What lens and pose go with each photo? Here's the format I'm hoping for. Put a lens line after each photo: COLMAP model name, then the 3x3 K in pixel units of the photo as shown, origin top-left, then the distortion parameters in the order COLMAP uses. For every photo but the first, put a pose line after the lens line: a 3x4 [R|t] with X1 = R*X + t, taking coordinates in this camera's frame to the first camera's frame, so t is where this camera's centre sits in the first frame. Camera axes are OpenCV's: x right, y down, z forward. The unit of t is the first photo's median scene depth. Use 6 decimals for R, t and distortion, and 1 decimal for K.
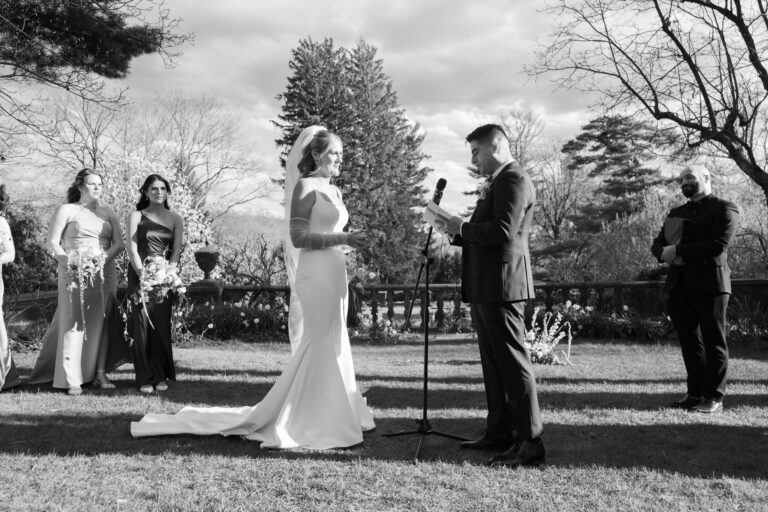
lens RADIAL K [[598.3, 0, 384.0], [0, 598.3, 256.0], [0, 0, 1]] dist [0.002416, -0.000163]
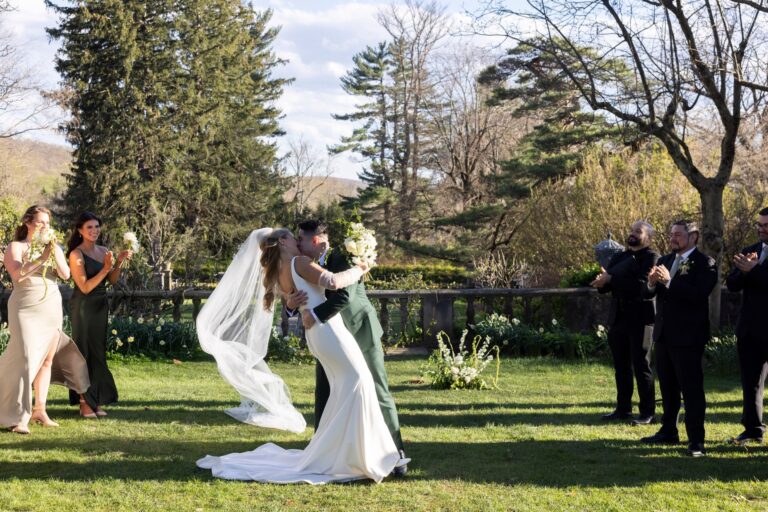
lens RADIAL K [[915.4, 0, 384.0], [0, 915.4, 237.0], [0, 0, 1]] dist [0.033371, 0.032789]
pose [[0.981109, 0.013513, 0.192984, -0.104283], [-0.019990, 0.999299, 0.031658, -0.070633], [-0.192421, -0.034918, 0.980691, -0.269852]]
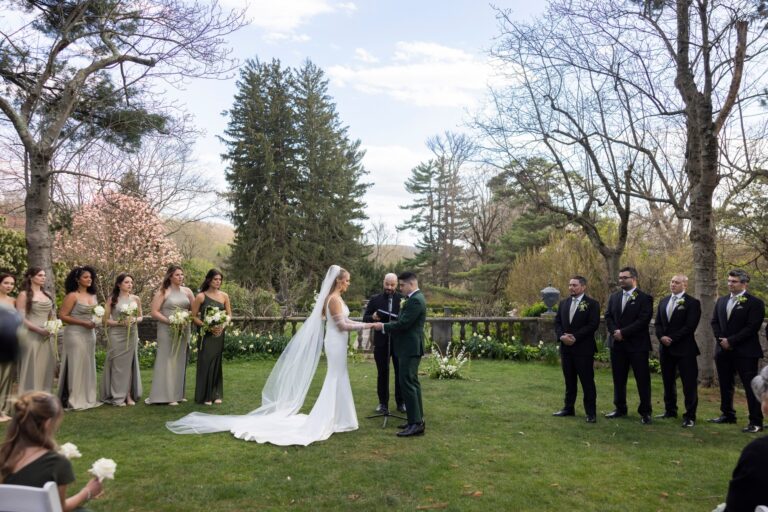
lens RADIAL K [[592.9, 0, 393.9], [0, 592.9, 243.4], [0, 0, 1]] dist [0.048450, 0.000525]
pose [[0.991866, 0.026174, 0.124568, -0.058882], [-0.021960, 0.999143, -0.035080, -0.075385], [-0.125379, 0.032059, 0.991591, -0.351123]]
